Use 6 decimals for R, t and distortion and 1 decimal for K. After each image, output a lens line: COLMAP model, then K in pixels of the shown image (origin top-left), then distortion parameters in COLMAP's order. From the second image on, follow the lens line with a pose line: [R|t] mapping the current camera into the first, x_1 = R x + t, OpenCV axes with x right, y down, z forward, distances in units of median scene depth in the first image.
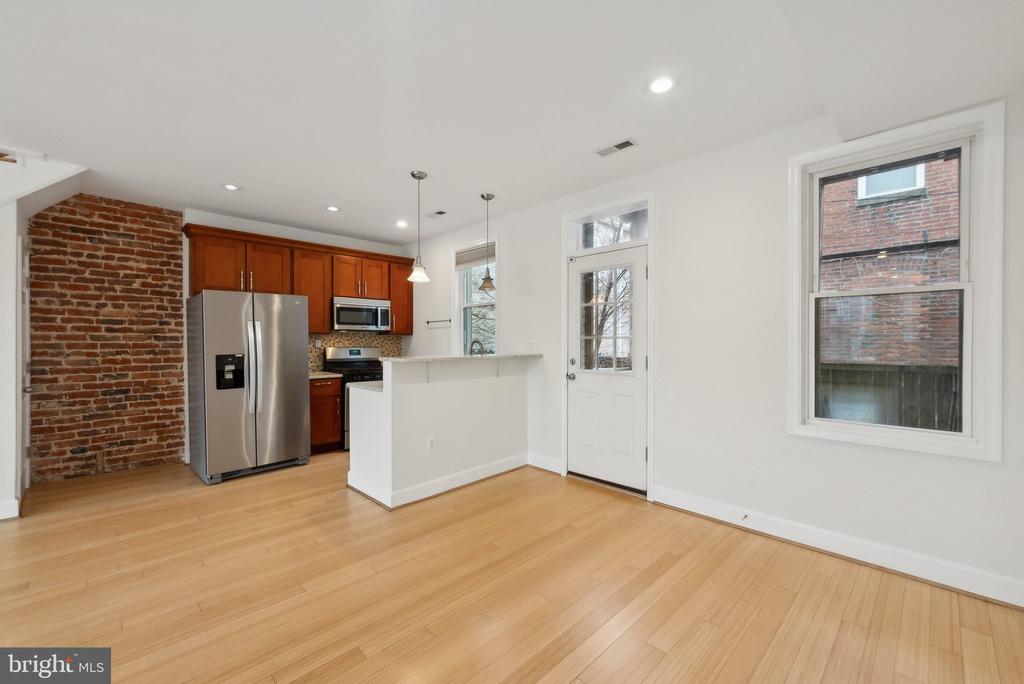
lens RADIAL K [[407.4, 0, 507.2], [0, 407.4, 343.7], [0, 0, 1]] dist [0.003094, 0.000401]
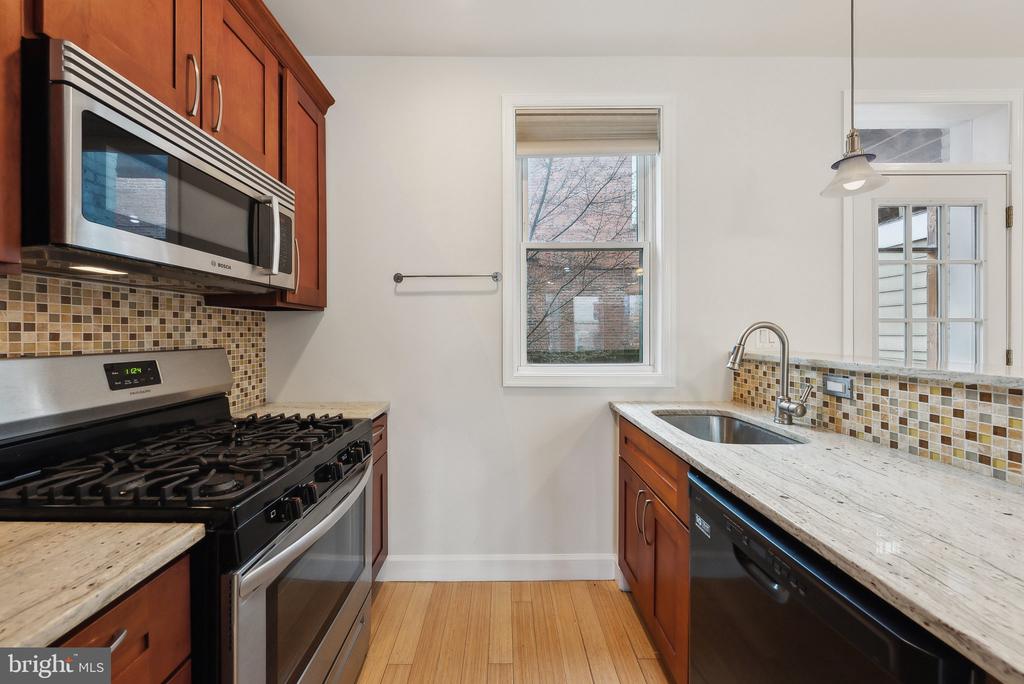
lens RADIAL K [[357.8, 0, 508.1], [0, 357.8, 336.8], [0, 0, 1]] dist [0.003156, -0.000068]
pose [[0.702856, -0.010486, 0.711254, -0.470692], [0.007066, 0.999945, 0.007760, 0.000624], [-0.711297, -0.000429, 0.702892, 0.909038]]
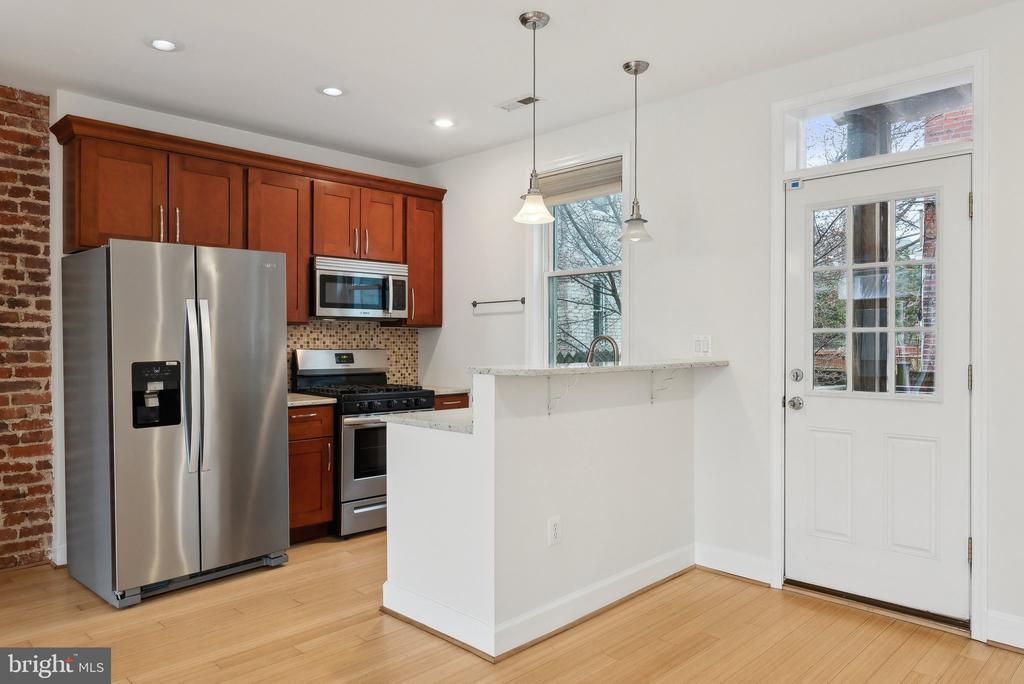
lens RADIAL K [[683.7, 0, 514.3], [0, 683.7, 344.2], [0, 0, 1]] dist [0.006074, -0.002535]
pose [[0.999929, 0.000569, 0.011912, -0.198111], [-0.000557, 0.999999, -0.001020, 0.004089], [-0.011913, 0.001013, 0.999929, 0.093663]]
